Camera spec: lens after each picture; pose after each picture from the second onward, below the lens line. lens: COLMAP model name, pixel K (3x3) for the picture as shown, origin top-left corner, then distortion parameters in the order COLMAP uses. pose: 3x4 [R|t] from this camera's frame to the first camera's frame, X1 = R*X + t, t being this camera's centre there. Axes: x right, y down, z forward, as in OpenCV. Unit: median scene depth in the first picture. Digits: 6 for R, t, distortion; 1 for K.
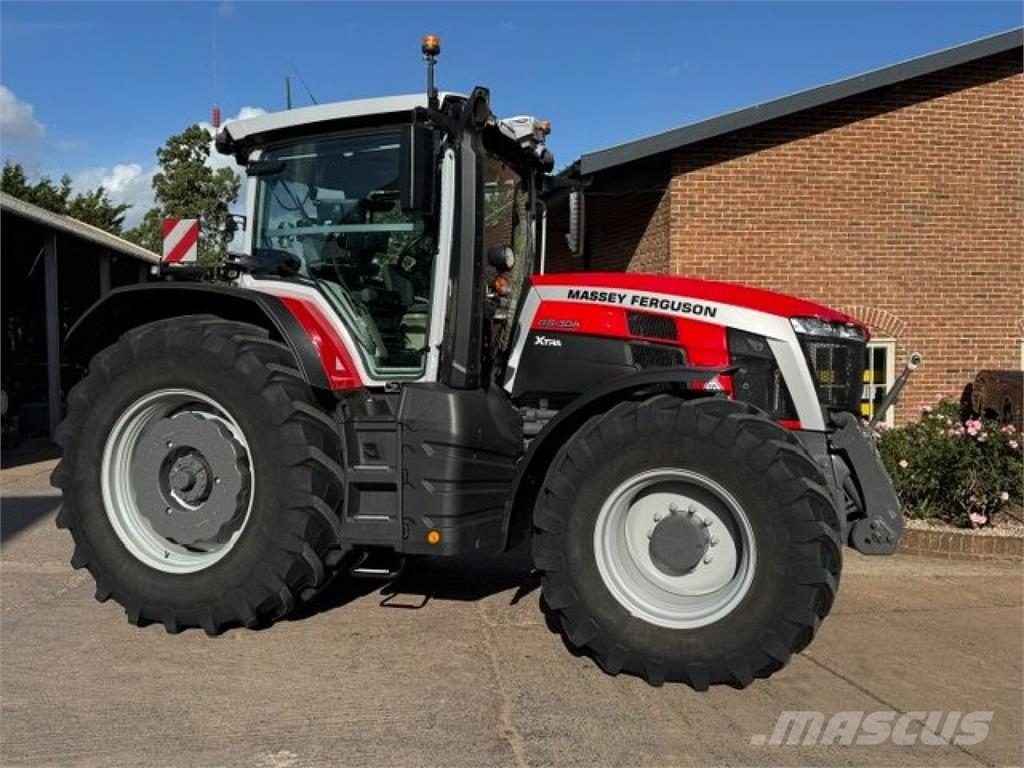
lens RADIAL K [[946.8, 0, 512.0], [0, 946.8, 384.0], [0, 0, 1]] dist [0.149451, -0.278103]
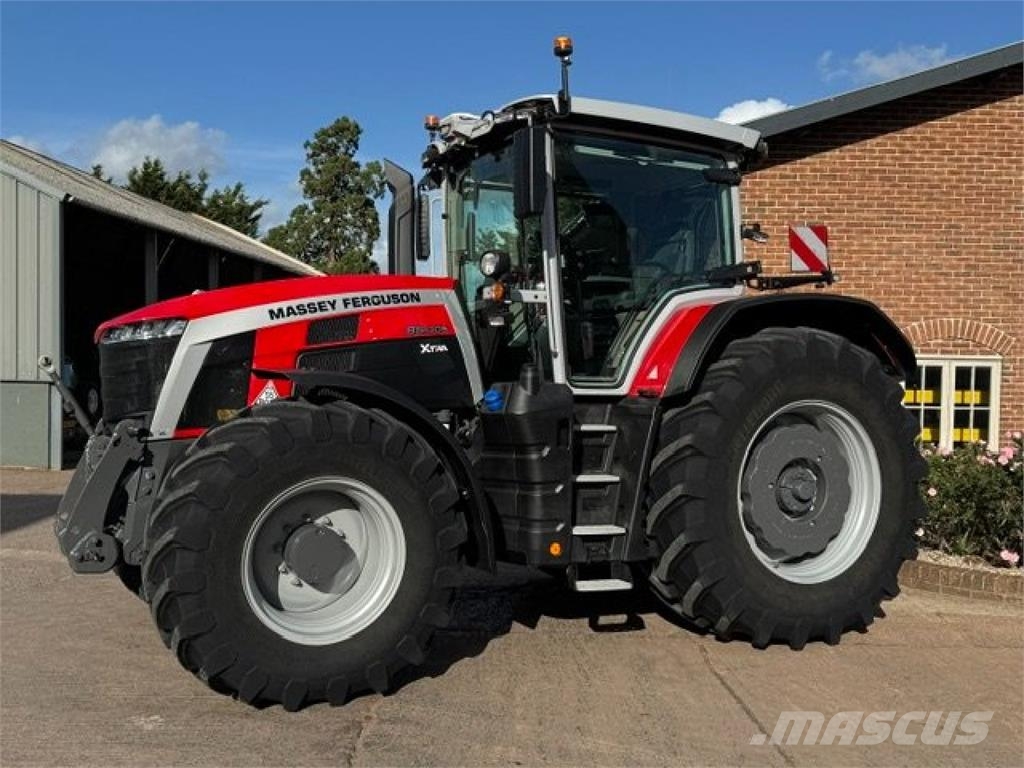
lens RADIAL K [[1057.7, 0, 526.0], [0, 1057.7, 384.8], [0, 0, 1]] dist [0.177814, -0.327617]
pose [[0.987985, 0.025927, -0.152356, 0.122230], [-0.027901, 0.999552, -0.010828, 0.002138], [0.152007, 0.014949, 0.988266, -0.049139]]
